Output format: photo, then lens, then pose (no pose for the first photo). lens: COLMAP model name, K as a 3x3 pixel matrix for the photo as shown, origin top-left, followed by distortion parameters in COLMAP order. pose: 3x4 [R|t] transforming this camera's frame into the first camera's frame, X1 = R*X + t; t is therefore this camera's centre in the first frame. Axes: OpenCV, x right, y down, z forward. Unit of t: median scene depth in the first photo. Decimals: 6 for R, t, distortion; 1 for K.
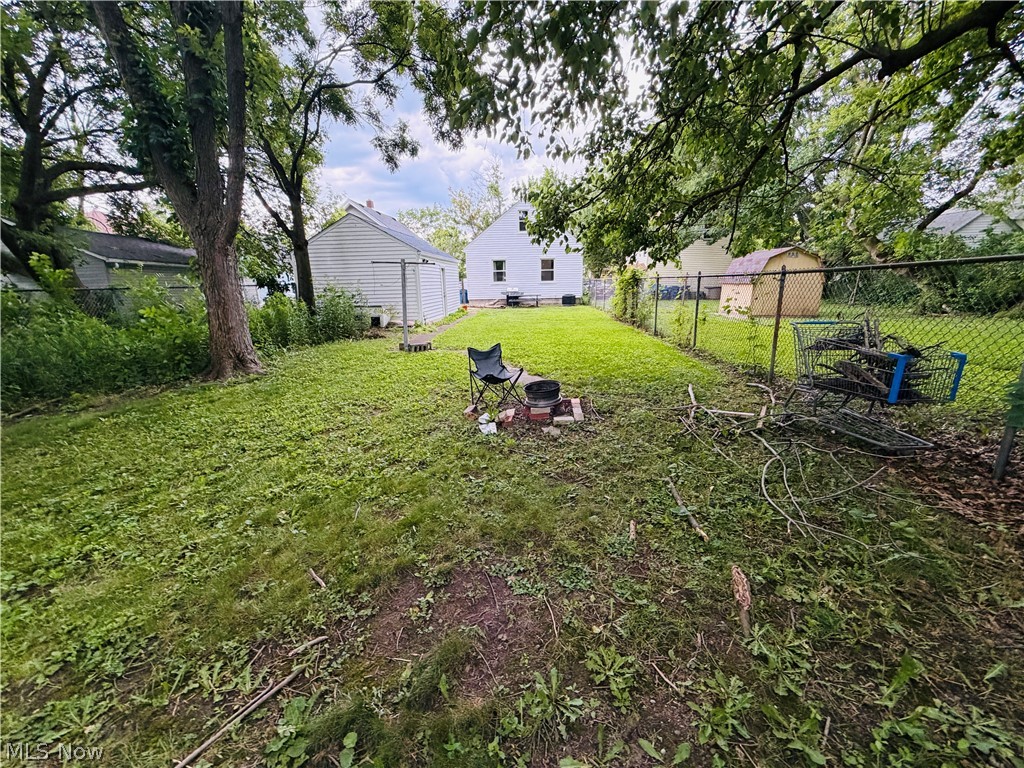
lens RADIAL K [[408.8, 0, 509.1], [0, 408.8, 385.4], [0, 0, 1]] dist [0.000372, 0.000250]
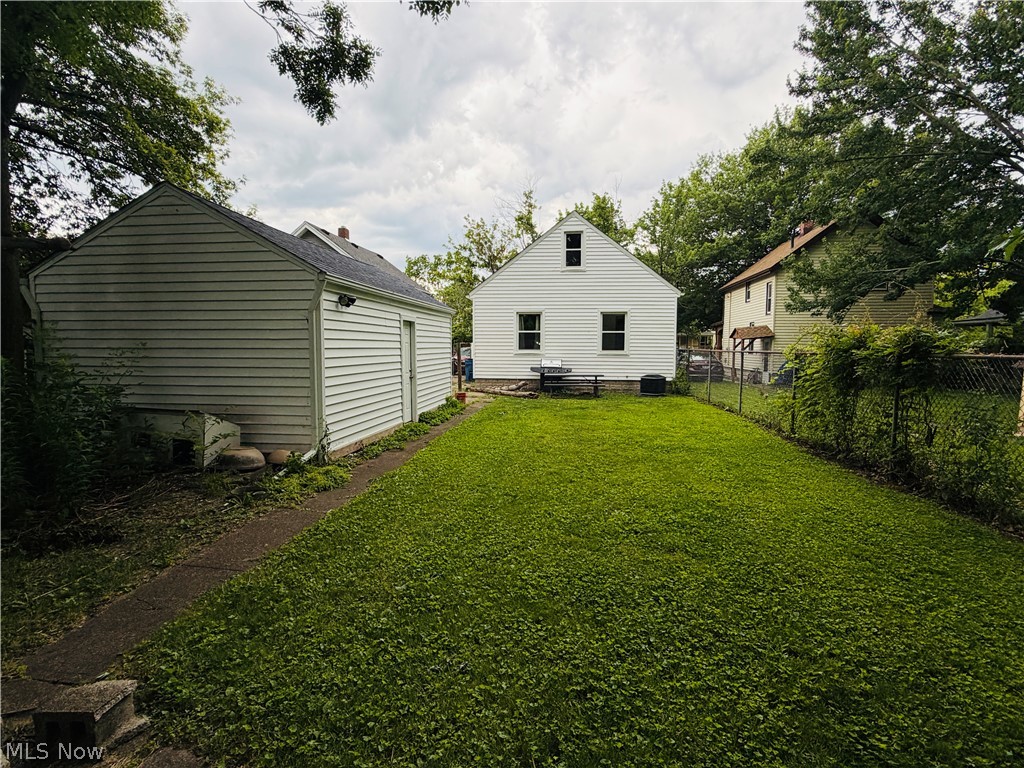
lens RADIAL K [[508.0, 0, 512.0], [0, 508.0, 384.0], [0, 0, 1]] dist [0.001020, 0.000061]
pose [[0.998033, 0.038310, -0.049619, -0.009848], [-0.046173, 0.984615, -0.168527, -0.085859], [0.042399, 0.170486, 0.984447, 0.313146]]
